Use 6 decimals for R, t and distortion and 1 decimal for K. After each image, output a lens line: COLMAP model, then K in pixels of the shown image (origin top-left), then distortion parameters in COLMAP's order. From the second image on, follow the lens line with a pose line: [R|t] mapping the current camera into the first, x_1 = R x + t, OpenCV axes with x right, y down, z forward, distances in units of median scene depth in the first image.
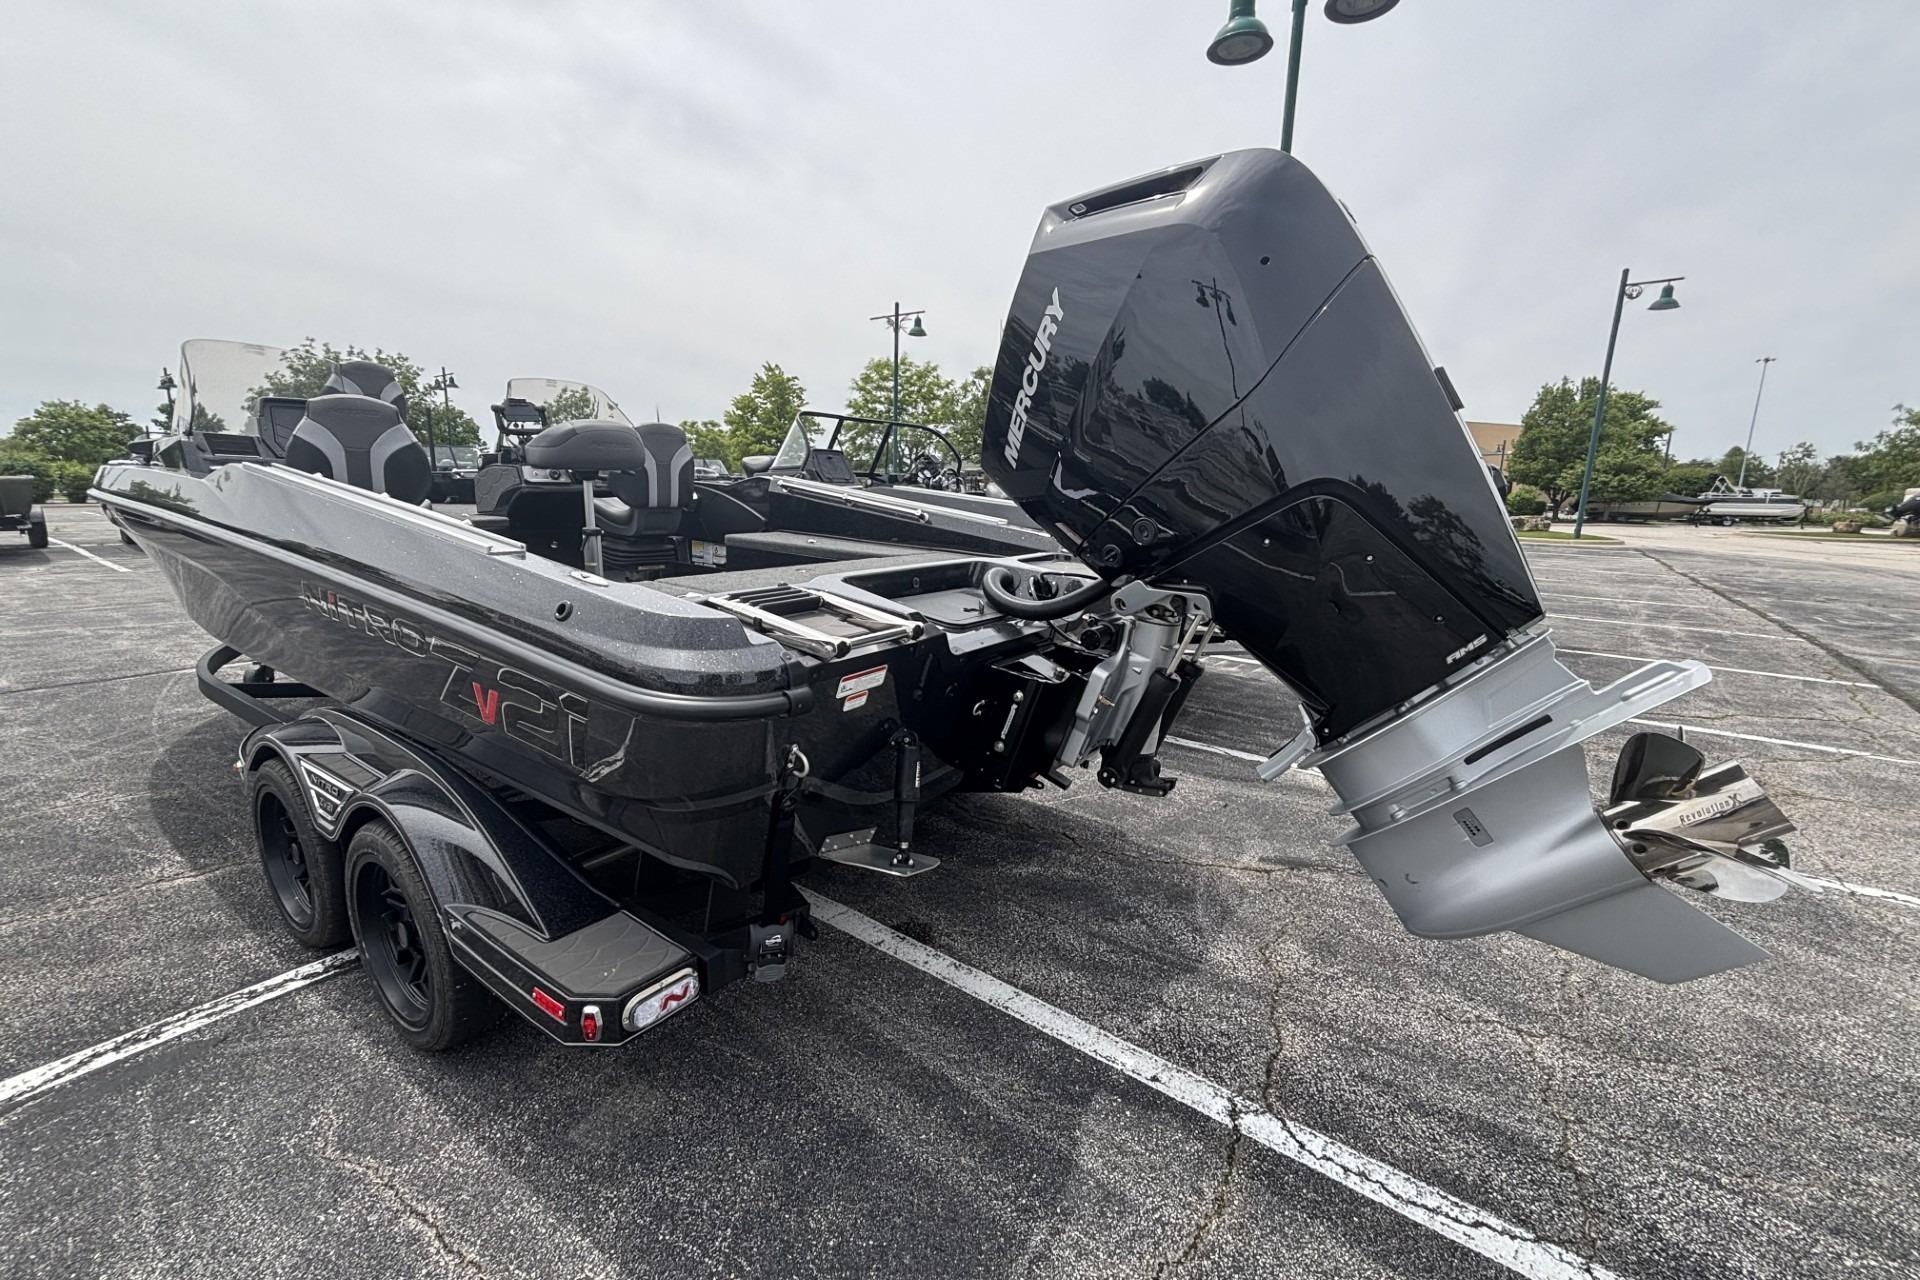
lens RADIAL K [[773.8, 0, 960.0], [0, 773.8, 640.0], [0, 0, 1]] dist [0.000059, 0.000303]
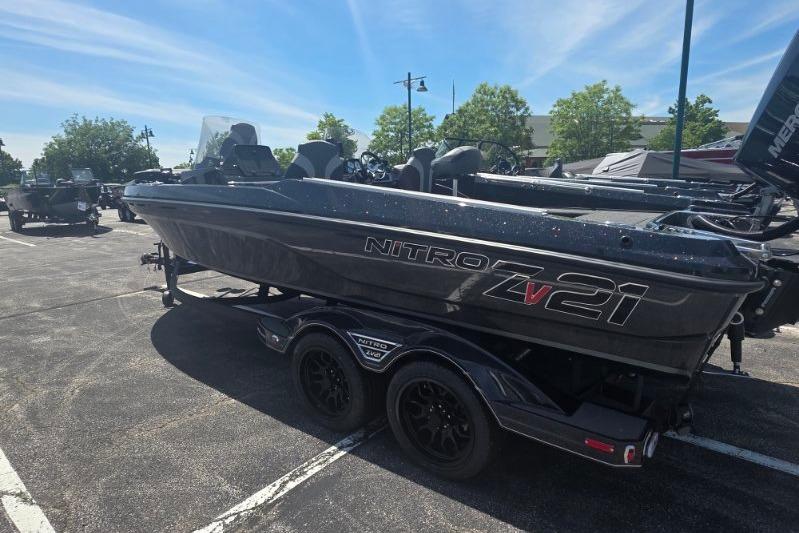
lens RADIAL K [[459.5, 0, 399.5], [0, 459.5, 266.5], [0, 0, 1]] dist [-0.003865, 0.002306]
pose [[0.997450, -0.037974, -0.060420, -0.748331], [0.037467, 0.999253, -0.009499, 0.012897], [0.060736, 0.007211, 0.998128, -0.146549]]
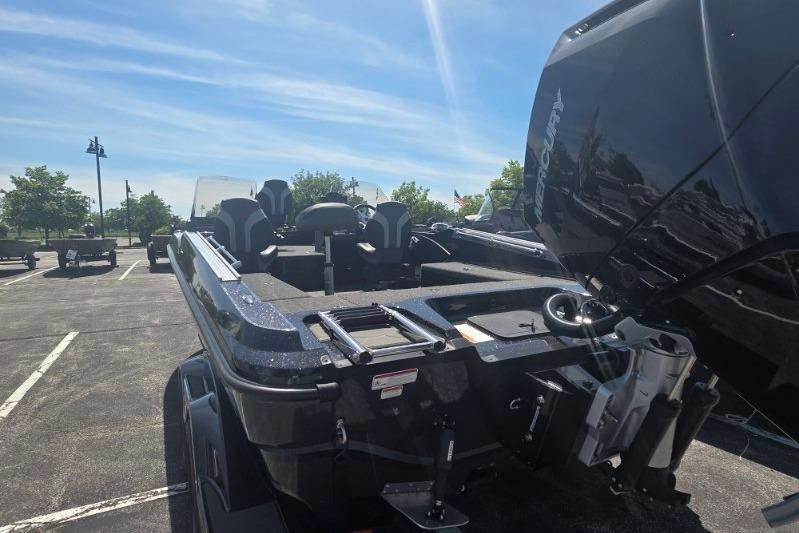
lens RADIAL K [[459.5, 0, 399.5], [0, 459.5, 266.5], [0, 0, 1]] dist [-0.003865, 0.002306]
pose [[0.885429, 0.010784, -0.464649, 0.216642], [-0.064483, 0.992913, -0.099832, -0.054241], [0.460279, 0.118356, 0.879849, 0.201543]]
